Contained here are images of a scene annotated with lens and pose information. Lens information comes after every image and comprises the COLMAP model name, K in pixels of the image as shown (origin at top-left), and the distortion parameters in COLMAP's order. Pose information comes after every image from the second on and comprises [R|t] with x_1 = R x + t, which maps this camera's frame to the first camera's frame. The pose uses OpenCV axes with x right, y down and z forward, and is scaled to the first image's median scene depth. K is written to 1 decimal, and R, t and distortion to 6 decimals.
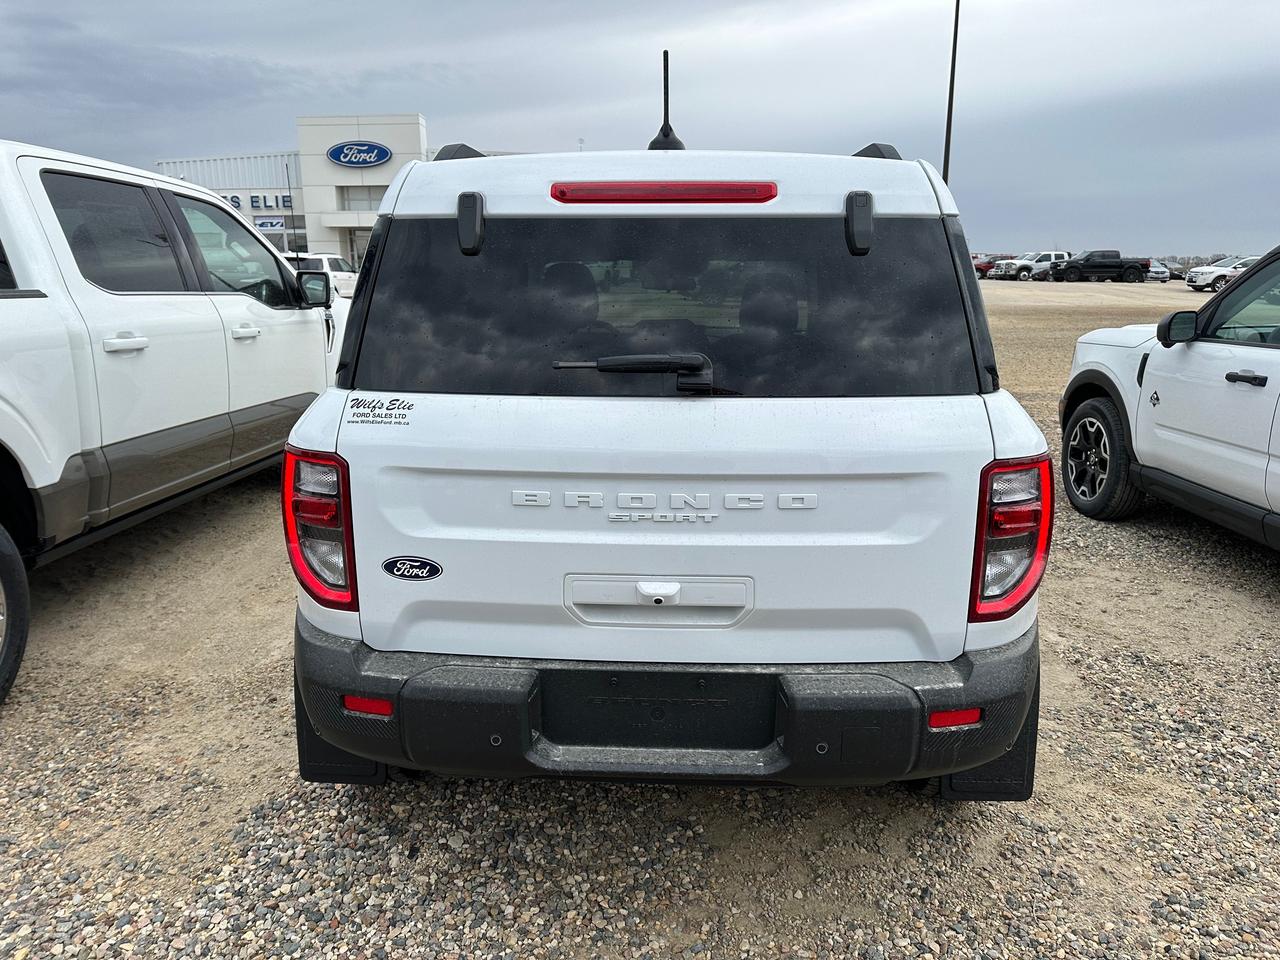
lens RADIAL K [[900.6, 0, 621.3], [0, 900.6, 477.4], [0, 0, 1]] dist [0.224250, -0.386852]
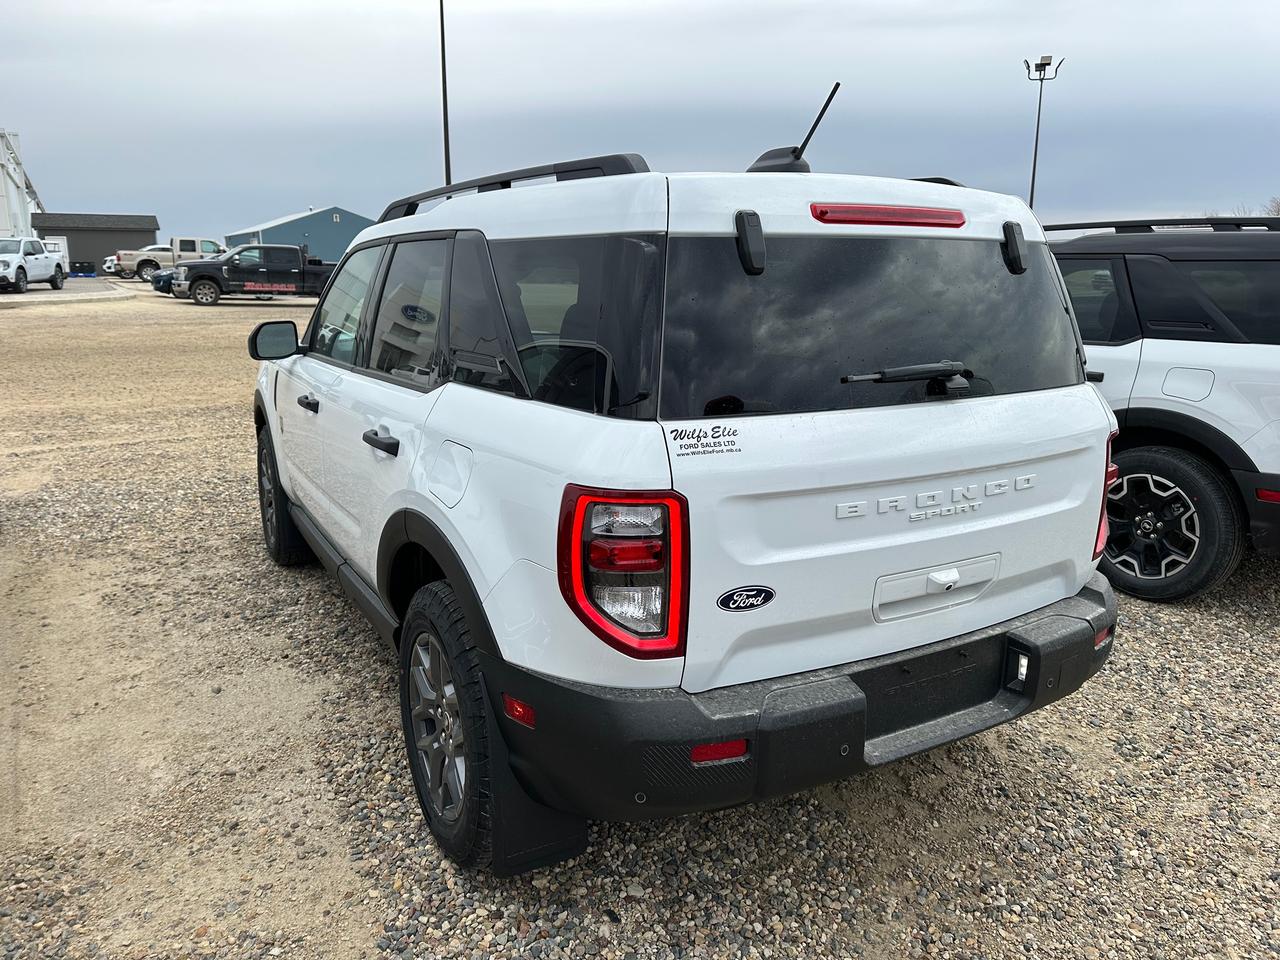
lens RADIAL K [[900.6, 0, 621.3], [0, 900.6, 477.4], [0, 0, 1]] dist [0.224250, -0.386852]
pose [[0.838364, -0.113496, 0.533164, -0.842107], [0.114284, 0.992943, 0.031667, -0.073811], [-0.532996, 0.034384, 0.845419, 0.252141]]
